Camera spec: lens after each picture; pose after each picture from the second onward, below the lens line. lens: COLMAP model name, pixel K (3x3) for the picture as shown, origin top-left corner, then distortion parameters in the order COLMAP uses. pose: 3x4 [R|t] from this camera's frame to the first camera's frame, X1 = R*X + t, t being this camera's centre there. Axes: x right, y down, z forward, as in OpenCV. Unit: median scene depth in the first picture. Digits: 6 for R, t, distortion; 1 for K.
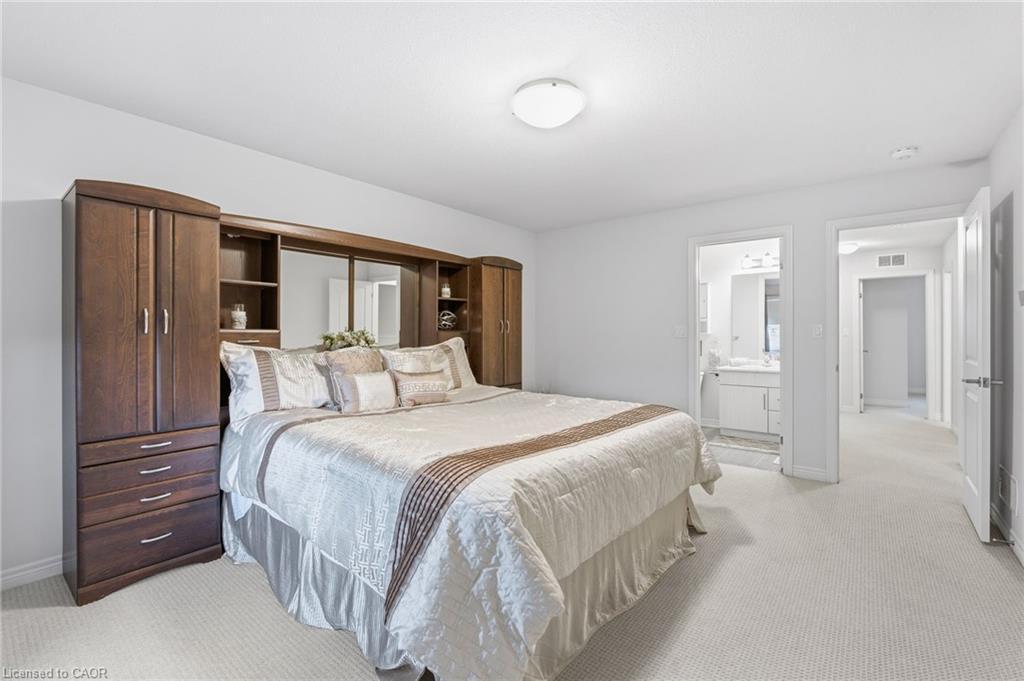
lens RADIAL K [[457.7, 0, 506.1], [0, 457.7, 334.6], [0, 0, 1]] dist [-0.002404, -0.000098]
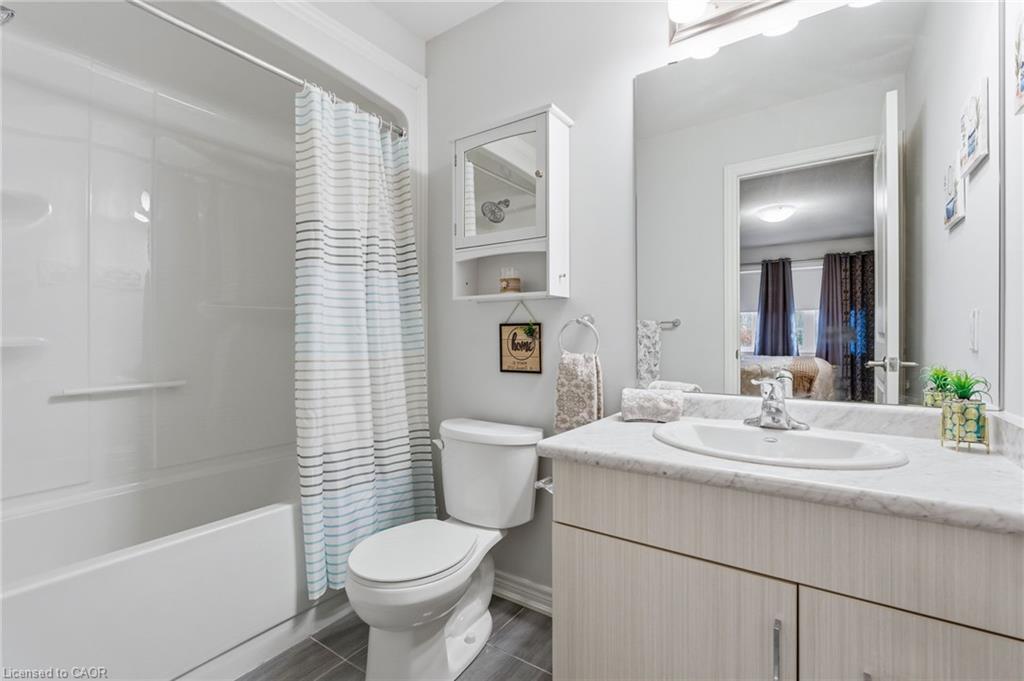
lens RADIAL K [[457.7, 0, 511.9], [0, 457.7, 338.1], [0, 0, 1]] dist [-0.002404, -0.000098]
pose [[0.997162, -0.006644, 0.074988, 0.397792], [0.007224, 0.999946, -0.007466, 0.025708], [-0.074935, 0.007987, 0.997156, 0.731164]]
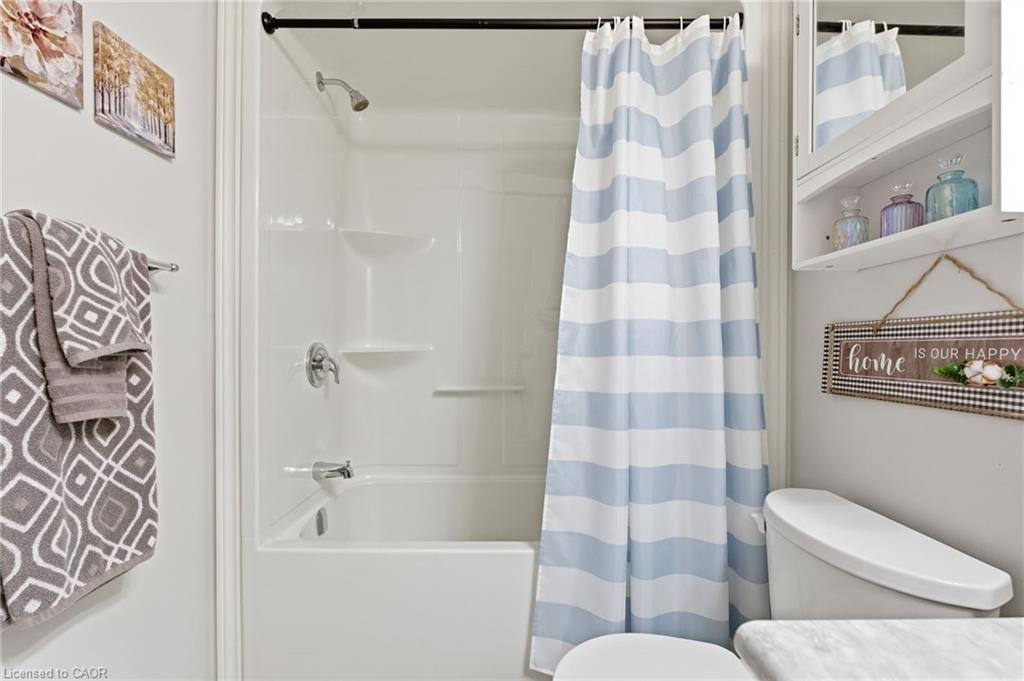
lens RADIAL K [[457.7, 0, 512.7], [0, 457.7, 345.5], [0, 0, 1]] dist [-0.002404, -0.000098]
pose [[0.637736, -0.009502, -0.770197, 0.449395], [0.000343, 0.999927, -0.012052, 0.026686], [0.770255, 0.007422, 0.637693, 0.865114]]
